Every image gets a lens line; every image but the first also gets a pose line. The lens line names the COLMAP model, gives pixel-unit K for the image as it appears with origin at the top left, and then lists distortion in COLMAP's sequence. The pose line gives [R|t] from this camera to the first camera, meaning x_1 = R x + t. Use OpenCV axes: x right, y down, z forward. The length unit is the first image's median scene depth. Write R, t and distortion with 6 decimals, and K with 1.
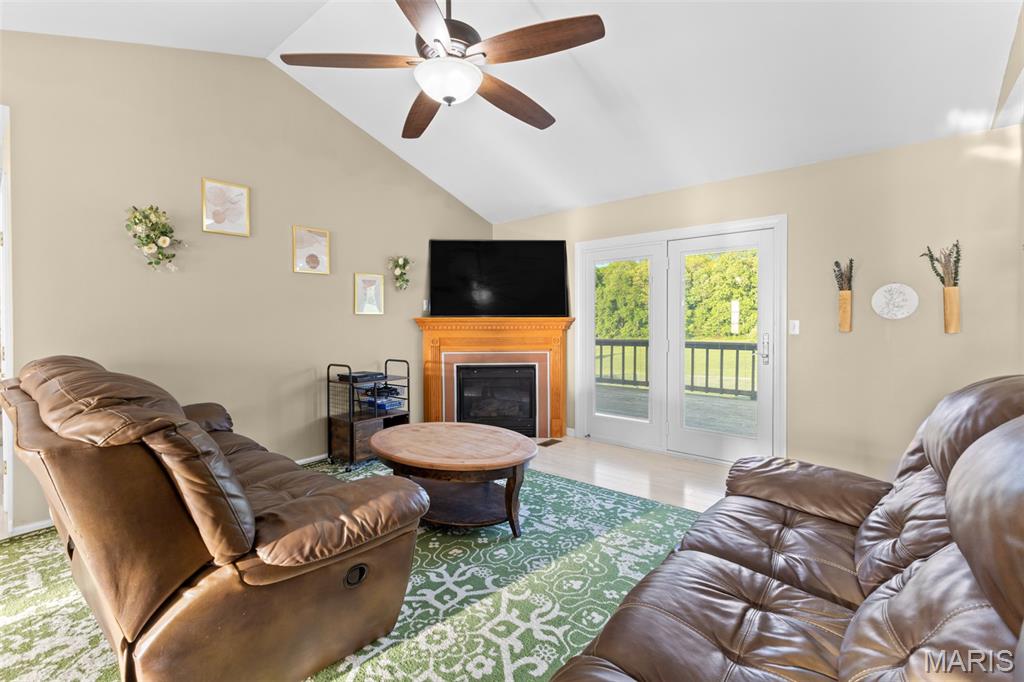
lens RADIAL K [[440.6, 0, 513.5], [0, 440.6, 337.6], [0, 0, 1]] dist [0.003475, -0.000216]
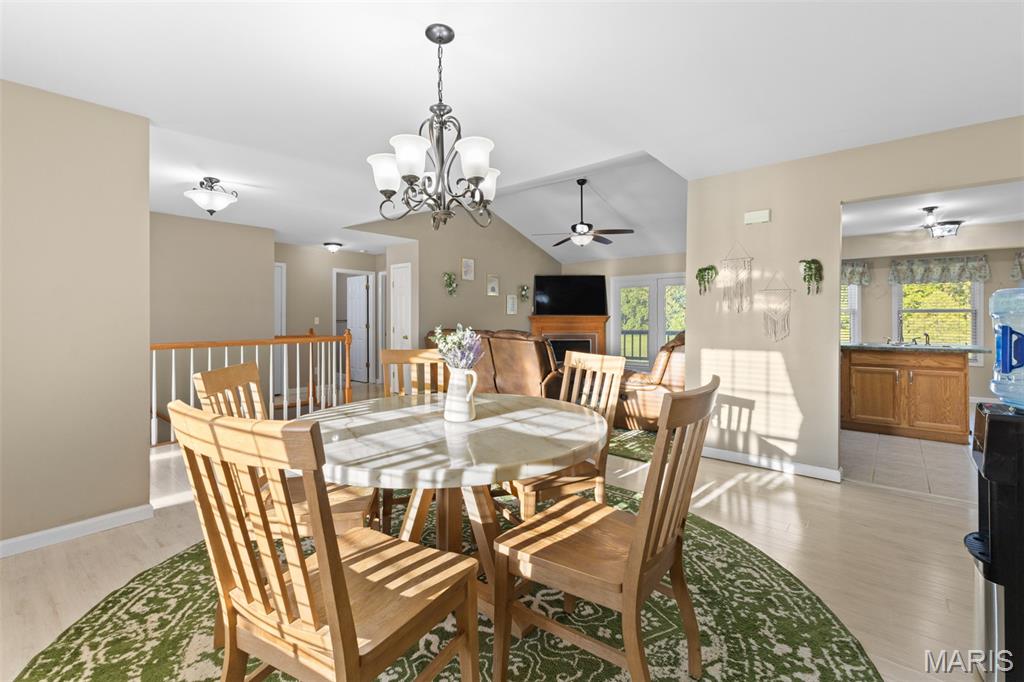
lens RADIAL K [[453.9, 0, 510.5], [0, 453.9, 323.8], [0, 0, 1]] dist [0.001690, -0.000138]
pose [[0.999995, 0.001975, -0.002568, -0.364739], [-0.002038, 0.999698, -0.024504, 0.048621], [0.002519, 0.024509, 0.999696, -1.227758]]
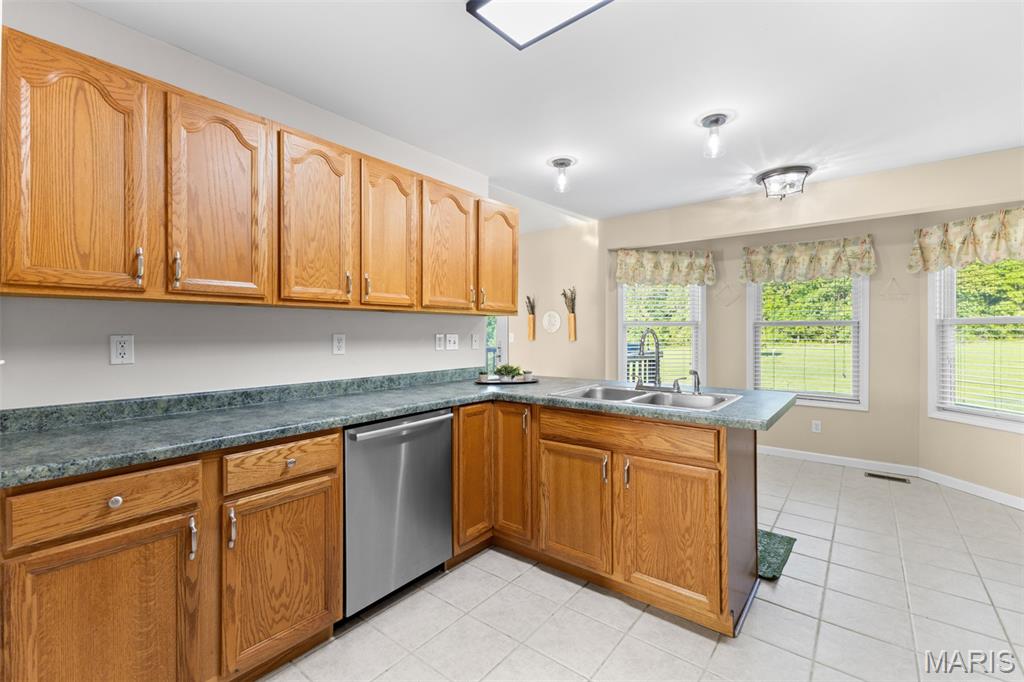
lens RADIAL K [[440.6, 0, 513.5], [0, 440.6, 337.6], [0, 0, 1]] dist [0.003475, -0.000216]
pose [[0.999689, -0.000805, 0.024908, 0.561311], [0.001291, 0.999808, -0.019527, 0.007483], [-0.024888, 0.019554, 0.999499, -0.528104]]
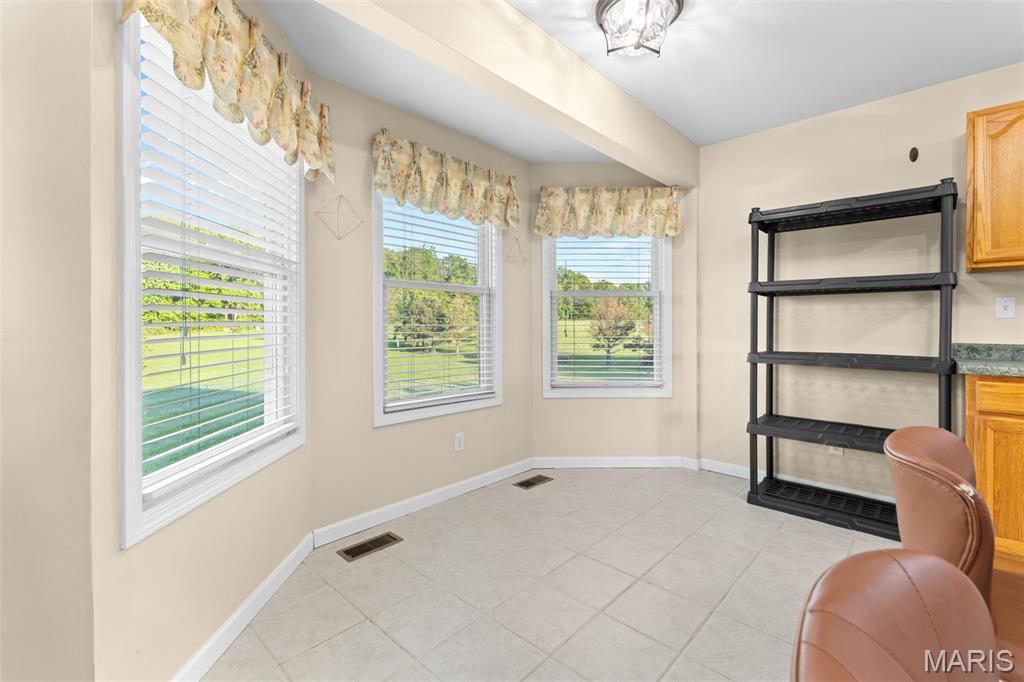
lens RADIAL K [[441.6, 0, 515.6], [0, 441.6, 324.7], [0, 0, 1]] dist [0.000426, 0.000336]
pose [[0.055982, 0.000071, 0.998432, 0.620786], [0.032465, 0.999471, -0.001892, 0.018637], [-0.997904, 0.032520, 0.055950, 0.465418]]
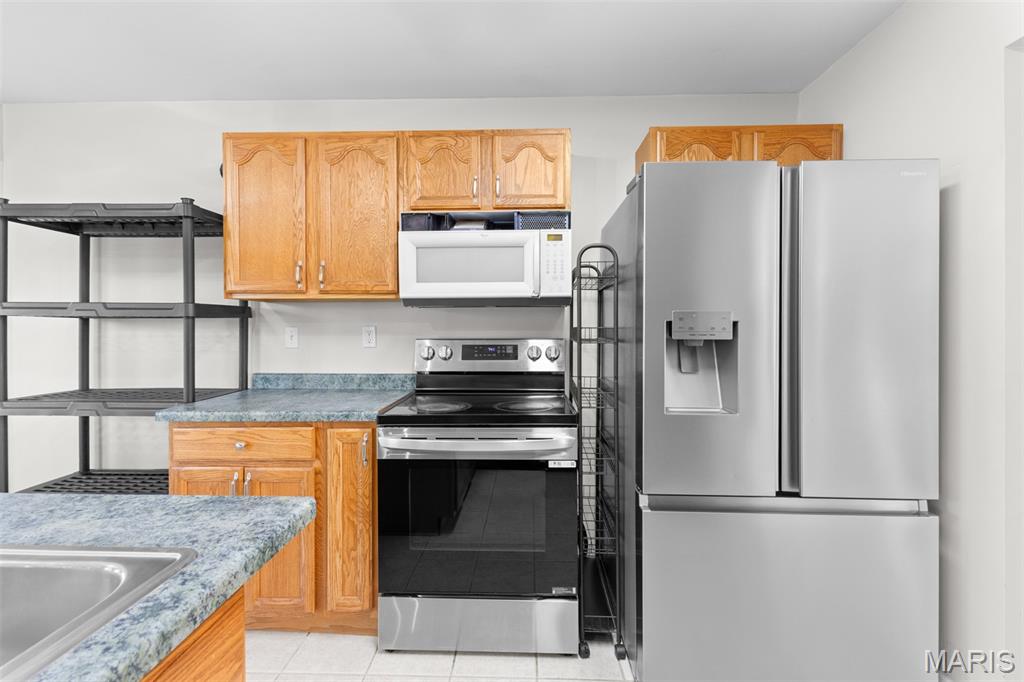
lens RADIAL K [[441.6, 0, 515.6], [0, 441.6, 324.7], [0, 0, 1]] dist [0.000426, 0.000336]
pose [[-0.623083, -0.002216, 0.782152, 0.583943], [0.028530, 0.999266, 0.025559, -0.009402], [-0.781635, 0.038240, -0.622563, -0.043372]]
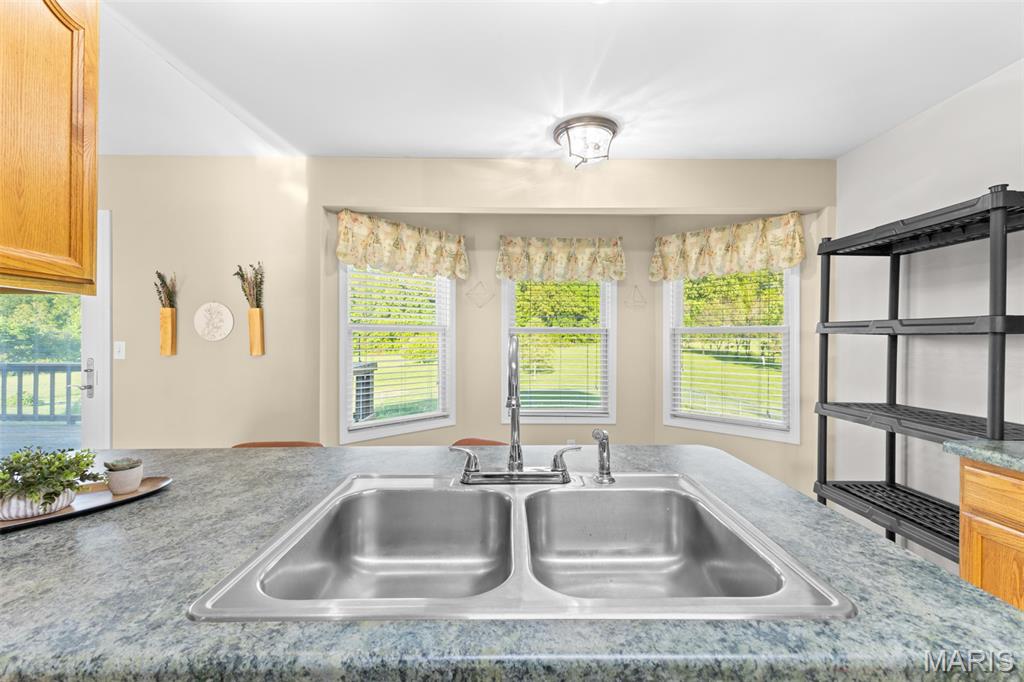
lens RADIAL K [[440.6, 0, 513.5], [0, 440.6, 337.6], [0, 0, 1]] dist [0.003475, -0.000216]
pose [[0.759534, 0.003630, 0.650458, 0.611120], [0.019361, 0.999415, -0.028185, -0.008781], [-0.650180, 0.034001, 0.759019, -0.085757]]
